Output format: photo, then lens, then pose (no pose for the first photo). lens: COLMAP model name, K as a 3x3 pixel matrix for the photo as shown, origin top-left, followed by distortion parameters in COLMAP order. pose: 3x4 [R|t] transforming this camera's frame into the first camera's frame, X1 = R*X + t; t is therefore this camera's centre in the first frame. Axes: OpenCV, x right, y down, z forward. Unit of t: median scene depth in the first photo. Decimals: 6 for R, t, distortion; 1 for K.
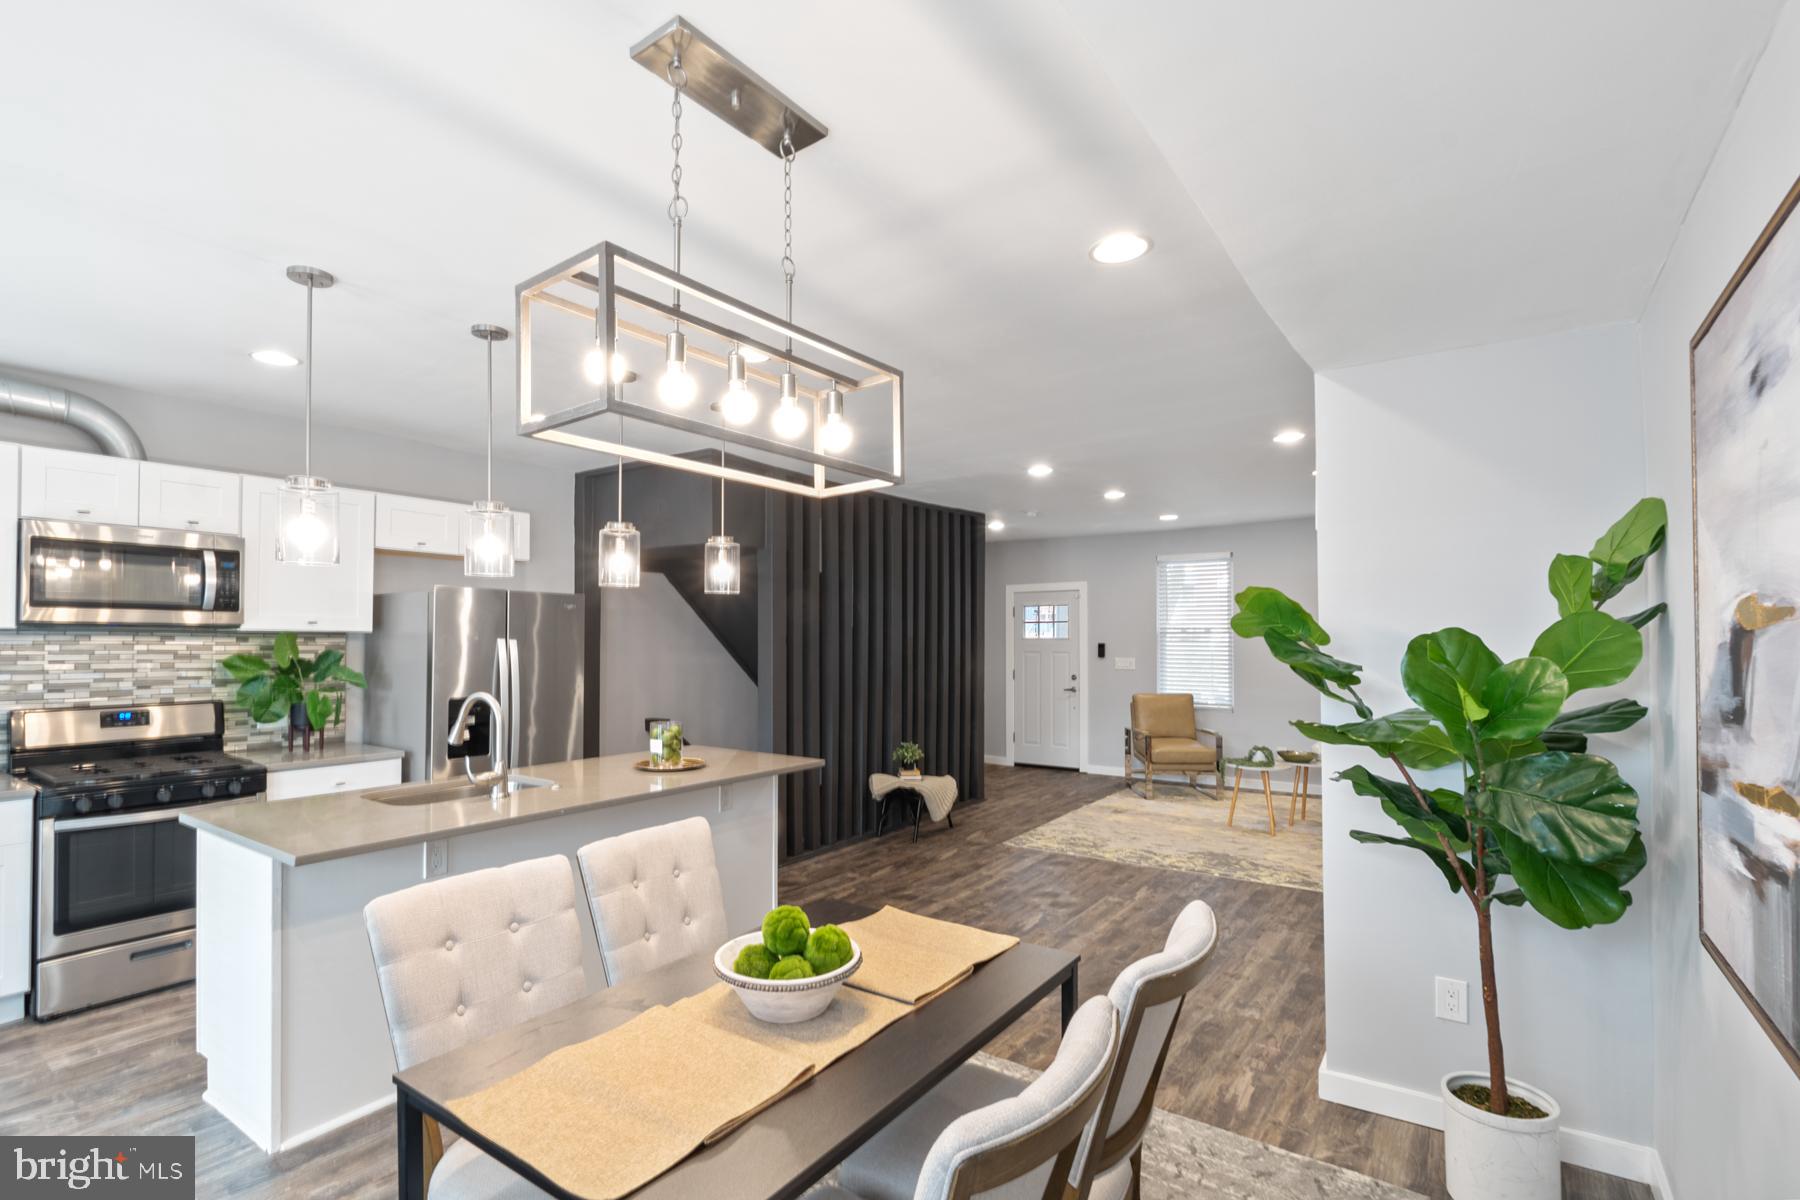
lens RADIAL K [[835.8, 0, 861.3], [0, 835.8, 645.9], [0, 0, 1]] dist [0.000343, -0.000044]
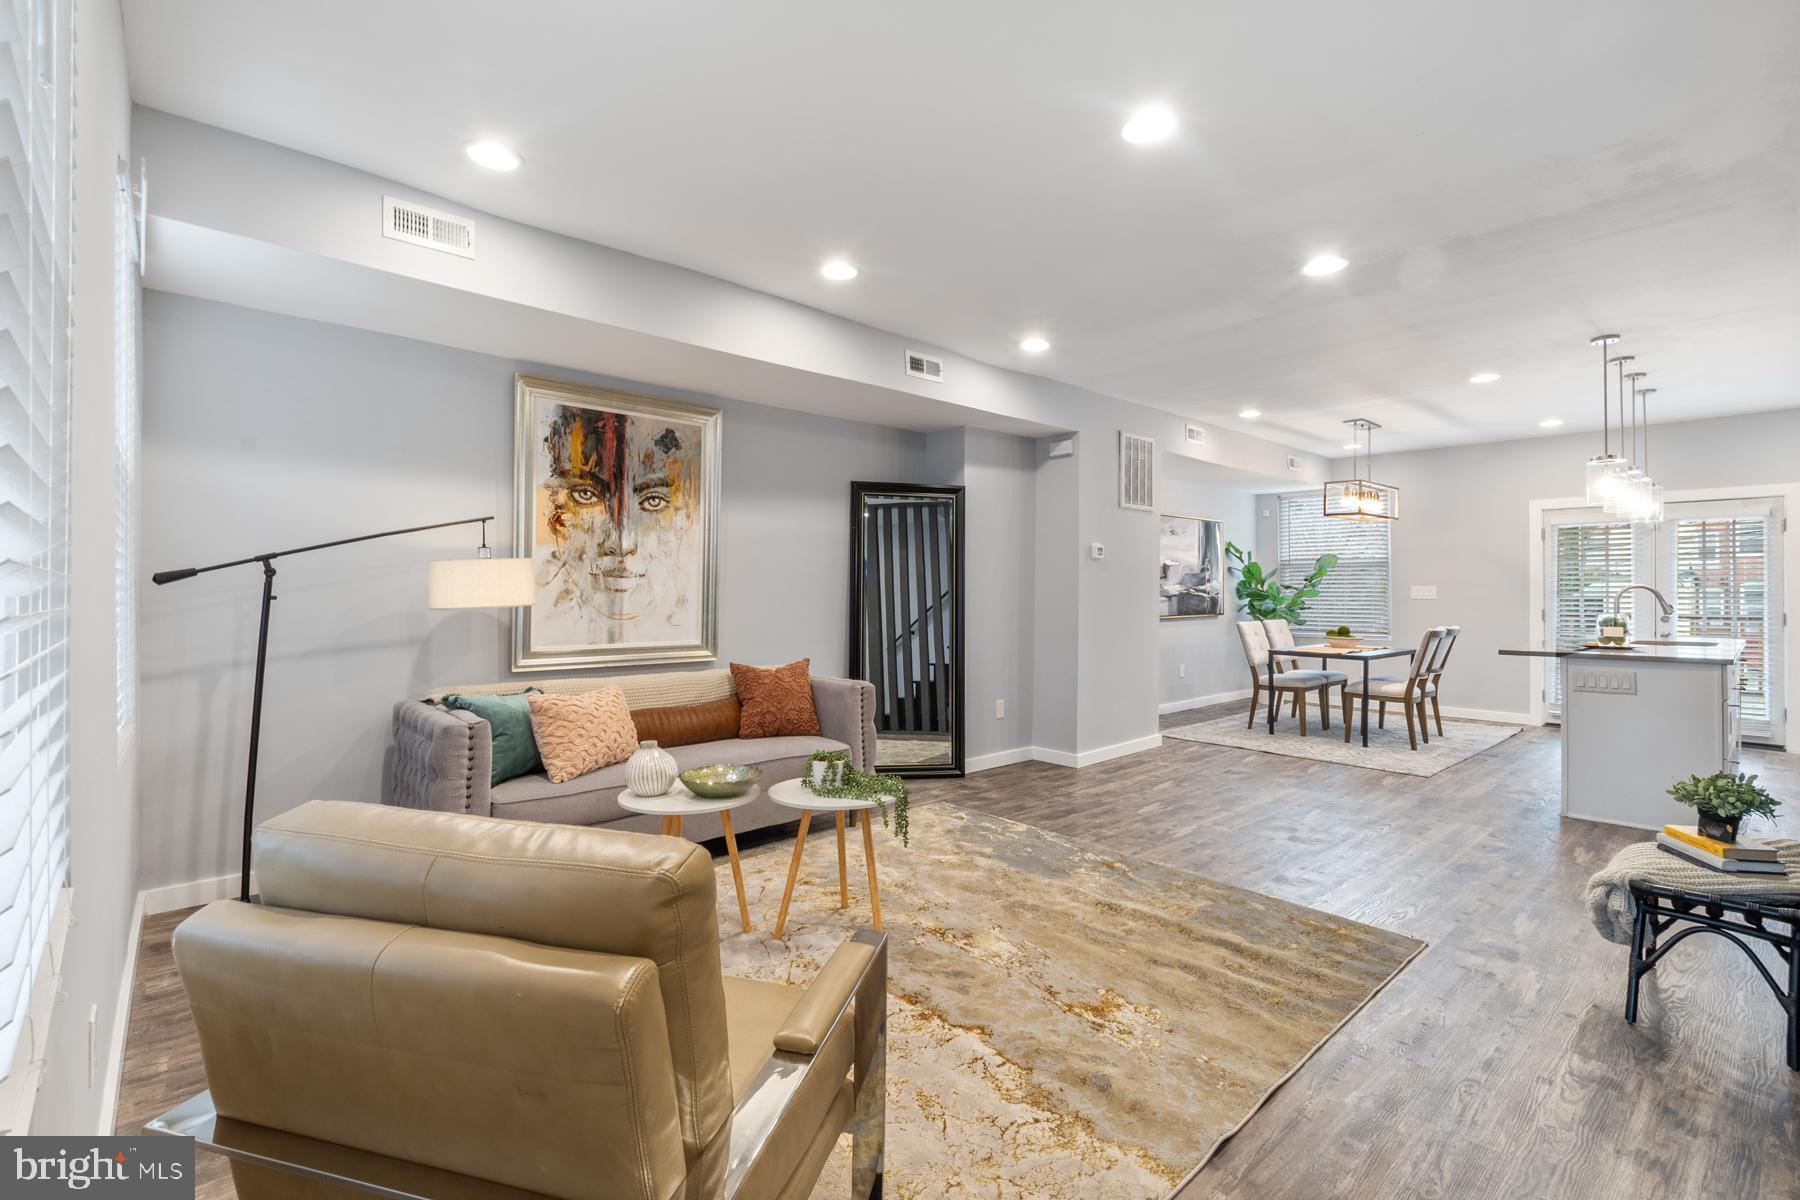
lens RADIAL K [[820.5, 0, 856.7], [0, 820.5, 589.9], [0, 0, 1]] dist [0.000109, -0.000055]
pose [[-0.975856, 0.001779, 0.218408, 0.380807], [0.004206, 0.999934, 0.010646, 0.026362], [-0.218375, 0.011307, -0.975800, 1.505120]]
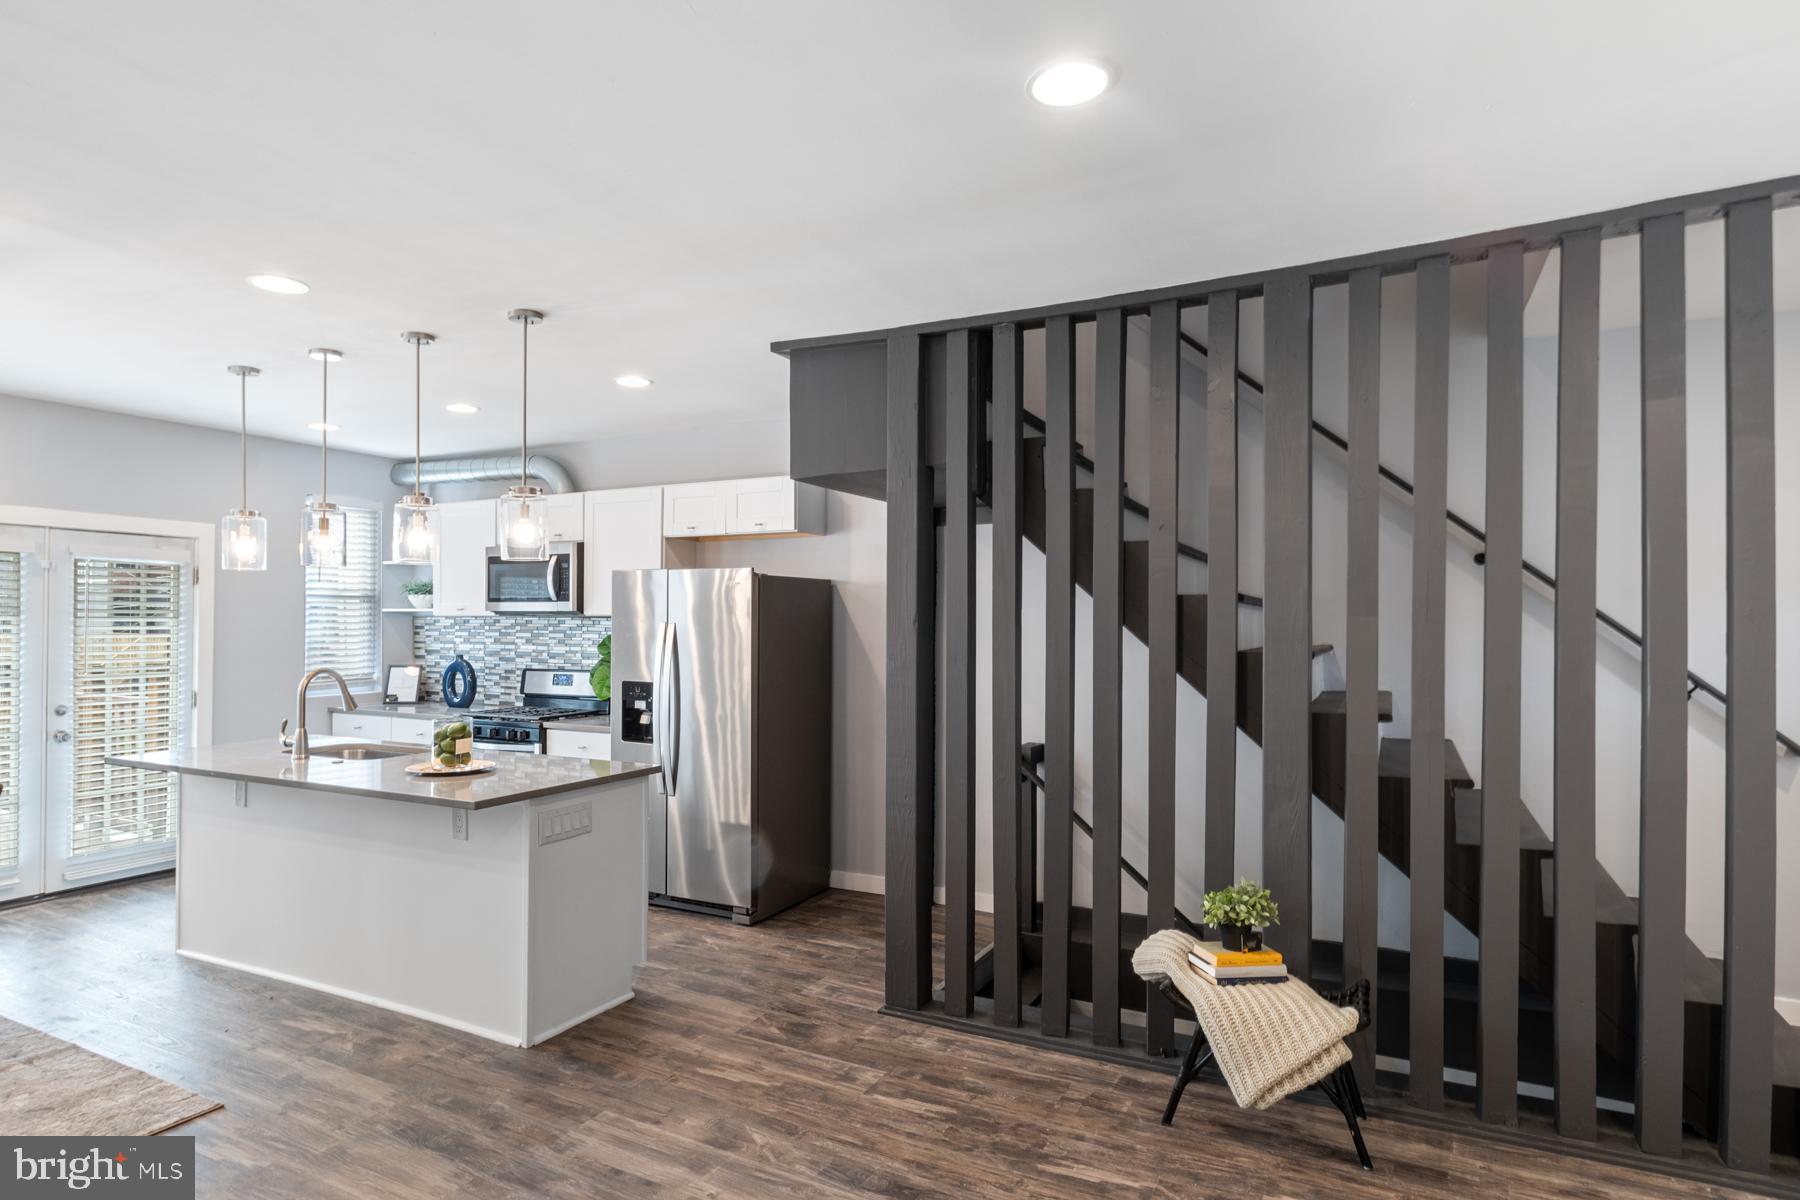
lens RADIAL K [[975.9, 0, 897.5], [0, 975.9, 629.9], [0, 0, 1]] dist [-0.001658, -0.000512]
pose [[0.162365, -0.002648, -0.986727, 0.498260], [-0.013737, 0.999893, -0.004943, 0.002512], [0.986635, 0.014358, 0.162311, 0.782439]]
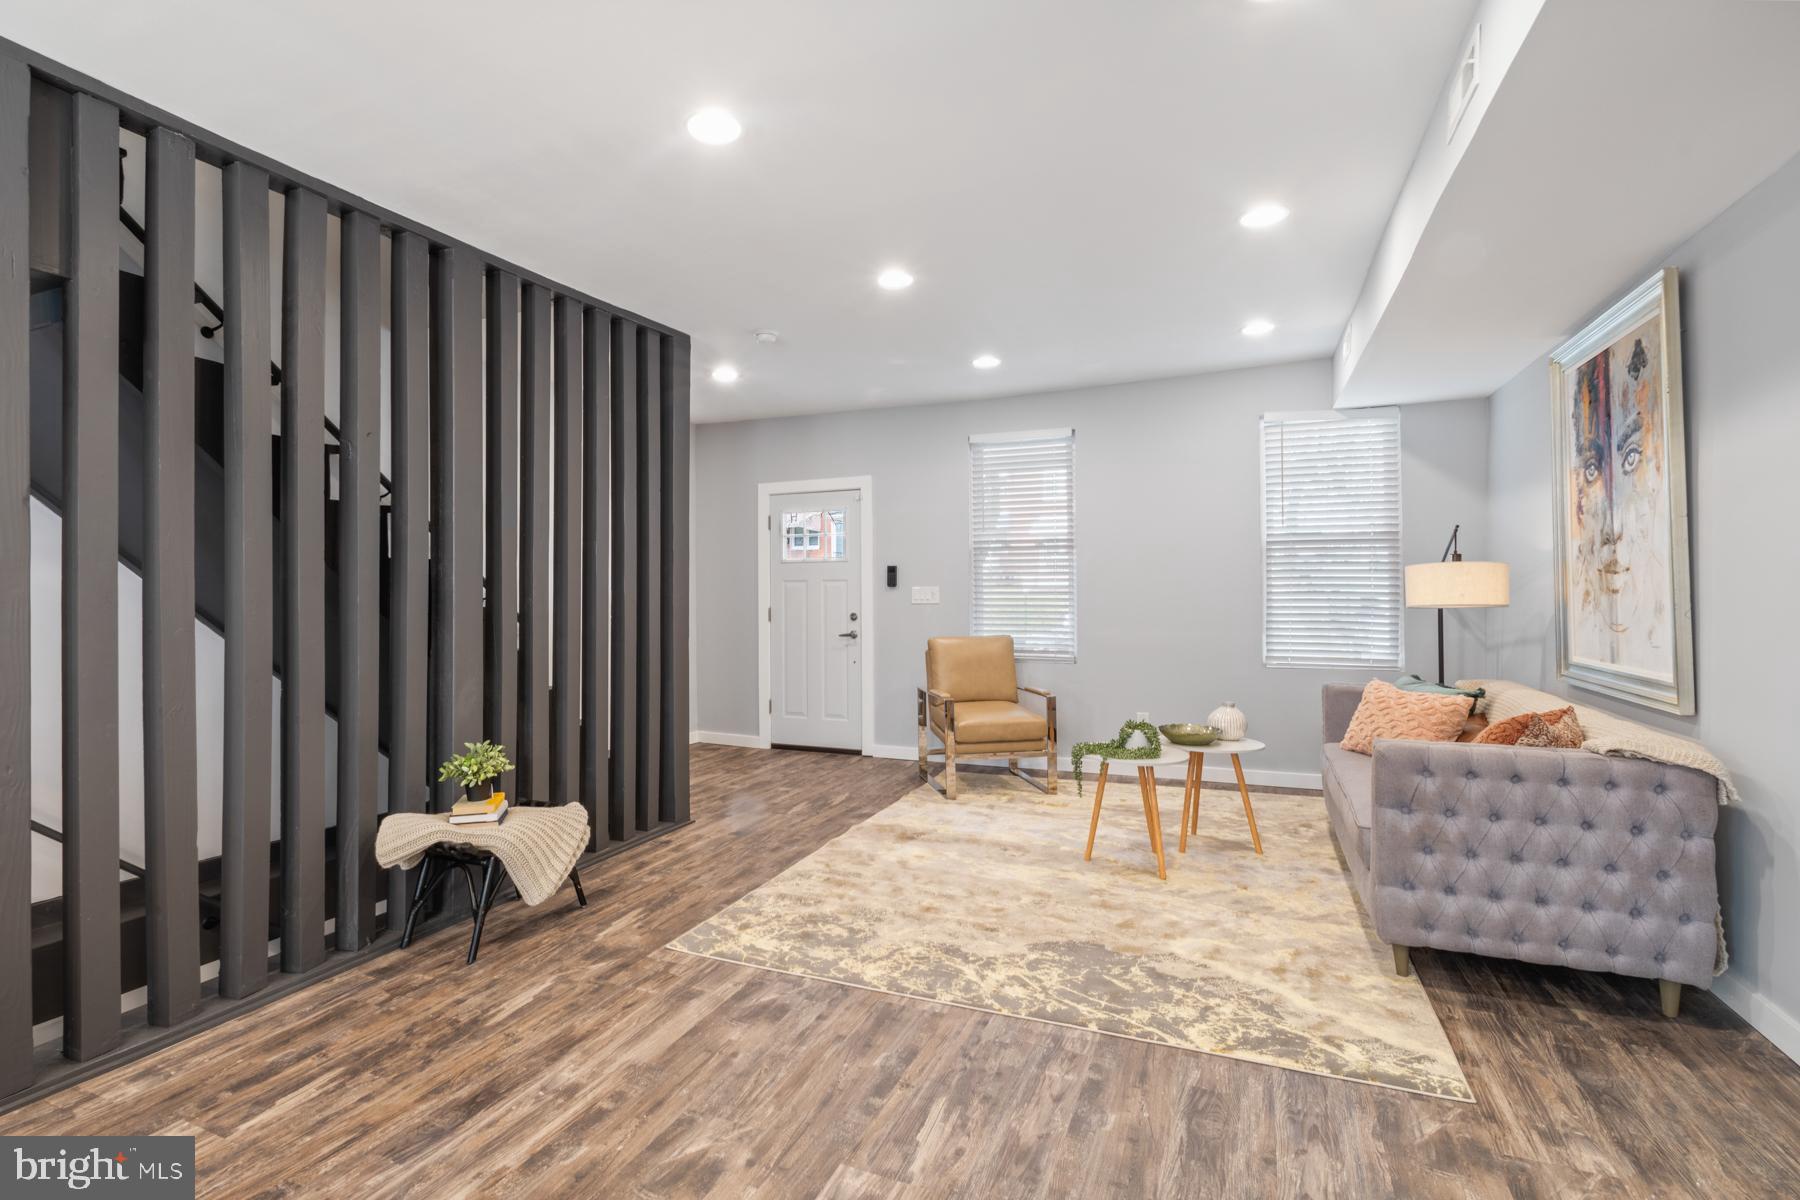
lens RADIAL K [[835.8, 0, 861.3], [0, 835.8, 645.9], [0, 0, 1]] dist [0.000343, -0.000044]
pose [[0.977806, -0.018223, 0.208717, 0.179235], [0.006784, 0.998442, 0.055391, 0.035823], [-0.209401, -0.052746, 0.976406, 0.505121]]
